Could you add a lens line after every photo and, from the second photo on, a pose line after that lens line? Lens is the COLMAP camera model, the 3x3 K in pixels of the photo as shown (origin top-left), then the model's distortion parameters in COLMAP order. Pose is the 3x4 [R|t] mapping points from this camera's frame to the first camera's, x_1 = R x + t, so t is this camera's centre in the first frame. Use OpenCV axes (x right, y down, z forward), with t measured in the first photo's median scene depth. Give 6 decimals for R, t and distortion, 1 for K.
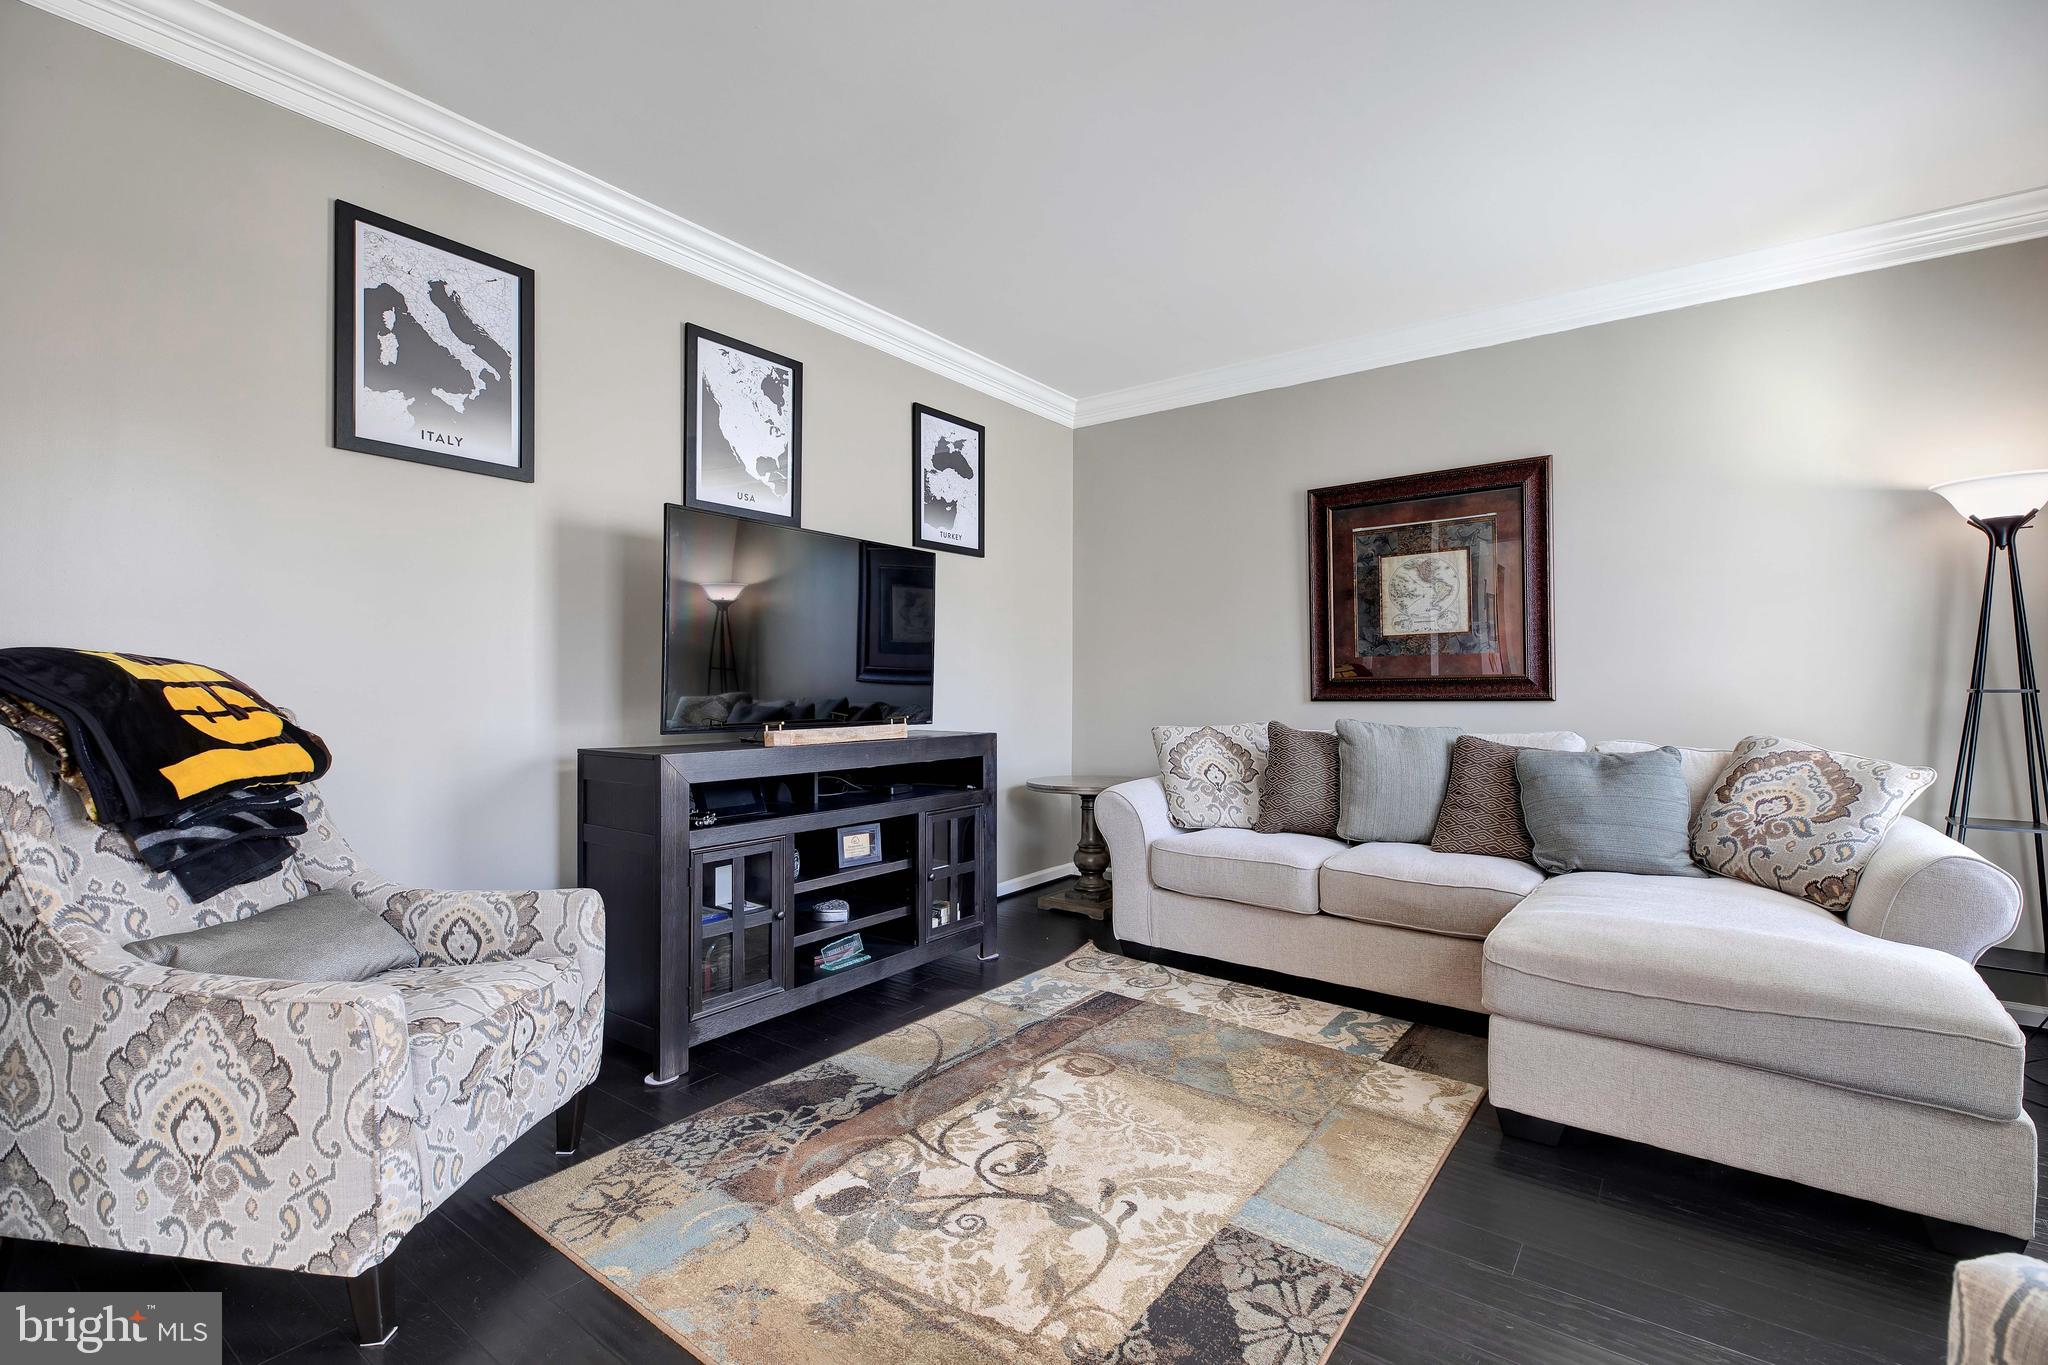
lens RADIAL K [[927.5, 0, 1022.8], [0, 927.5, 678.6], [0, 0, 1]] dist [0.009676, -0.001593]
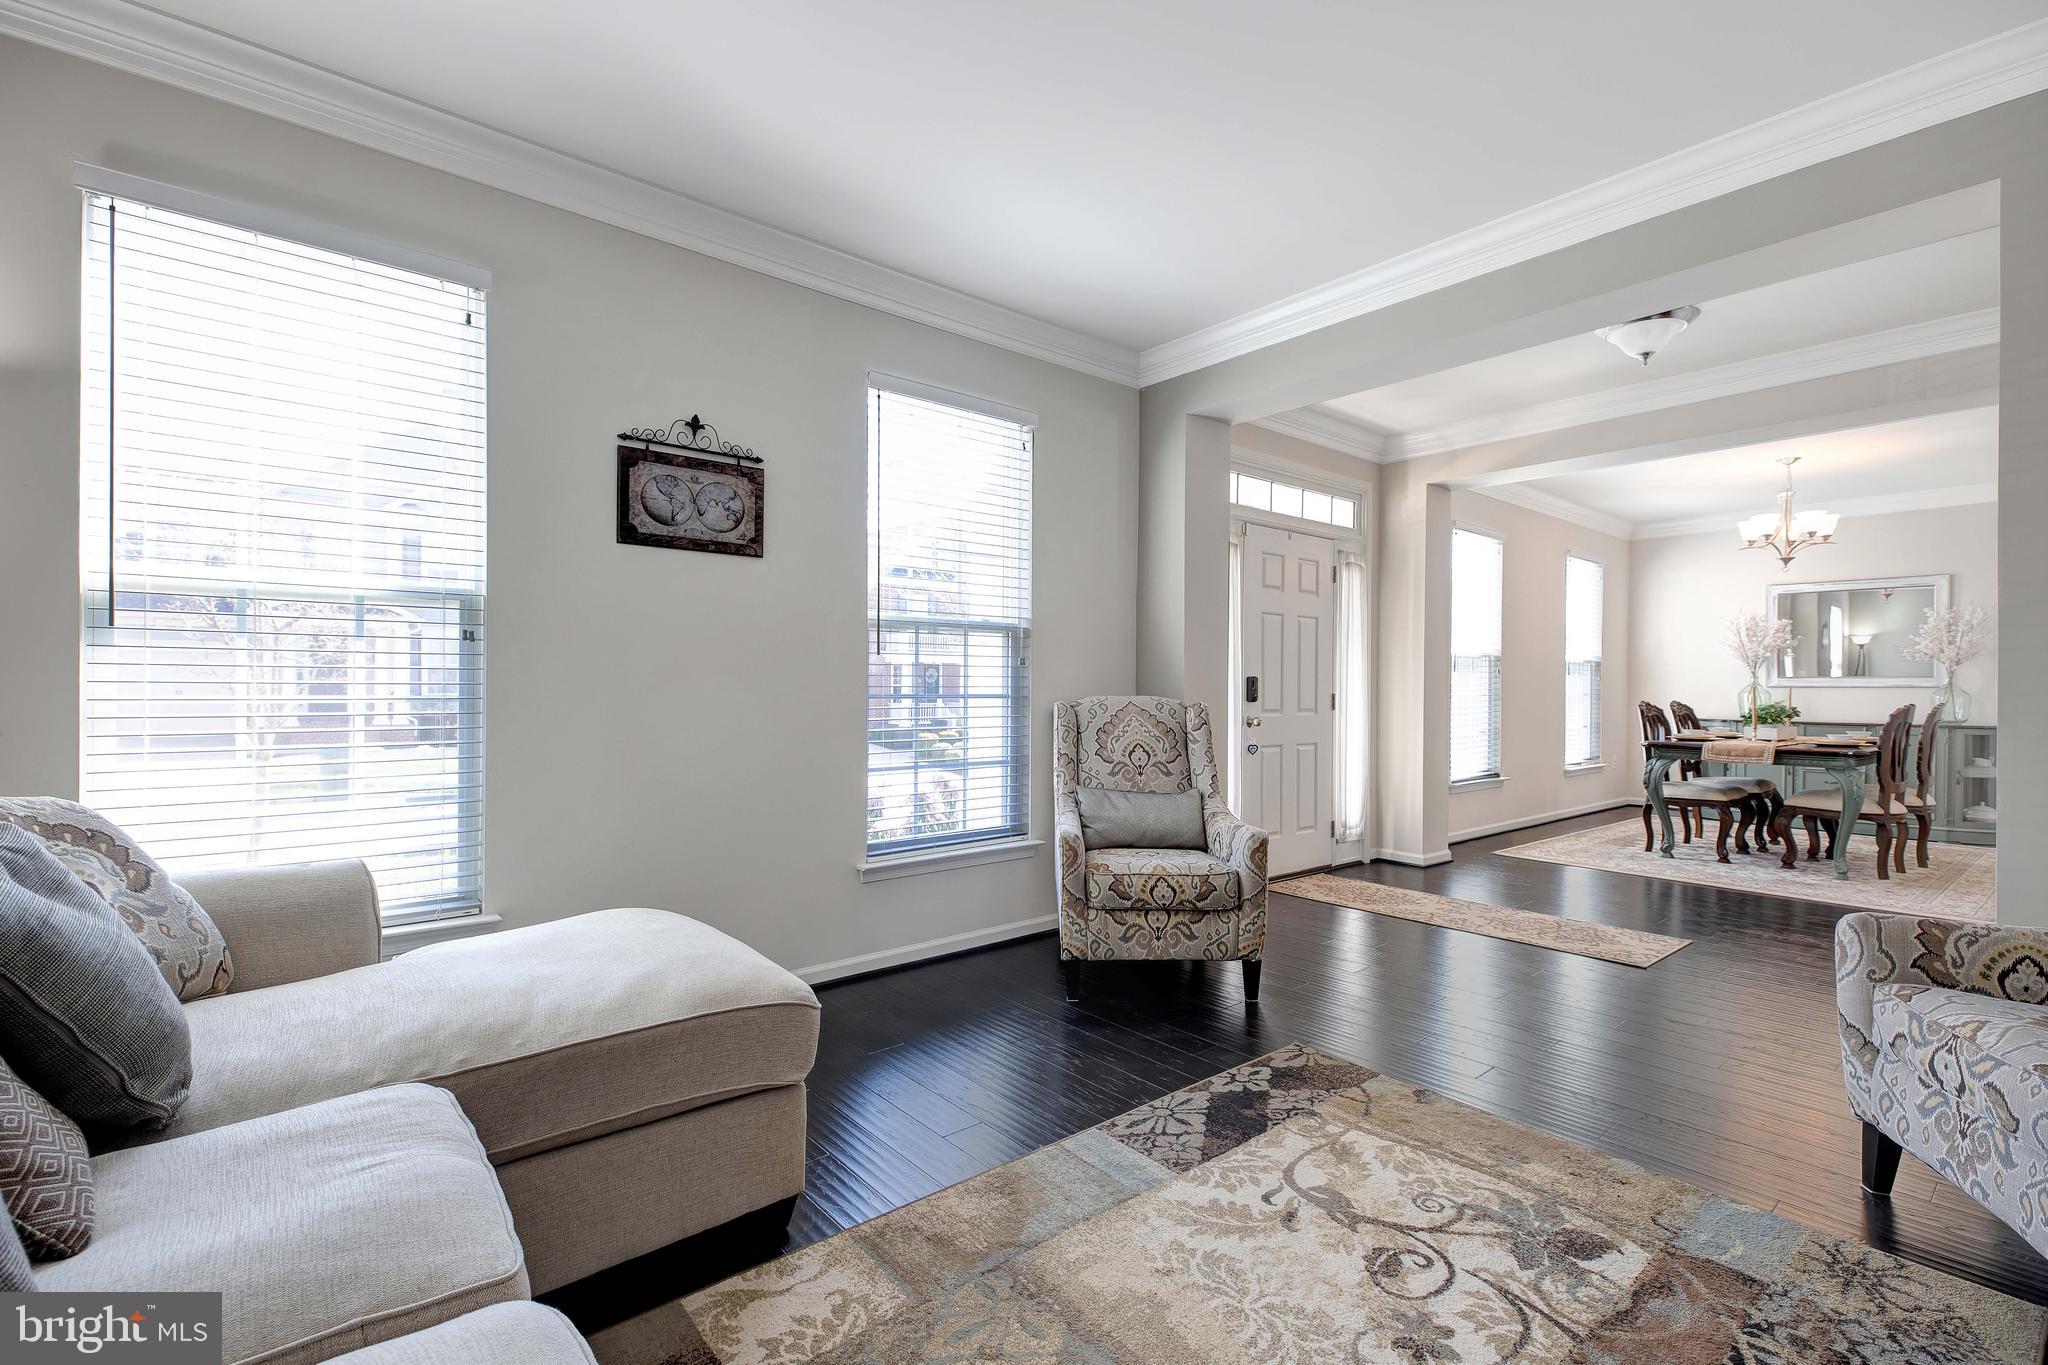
lens RADIAL K [[927.5, 0, 1017.2], [0, 927.5, 683.5], [0, 0, 1]] dist [0.009676, -0.001593]
pose [[-0.972723, -0.010487, 0.231733, 0.152995], [-0.011589, 0.999927, -0.003393, 0.007817], [-0.231681, -0.005986, -0.972773, 2.065905]]
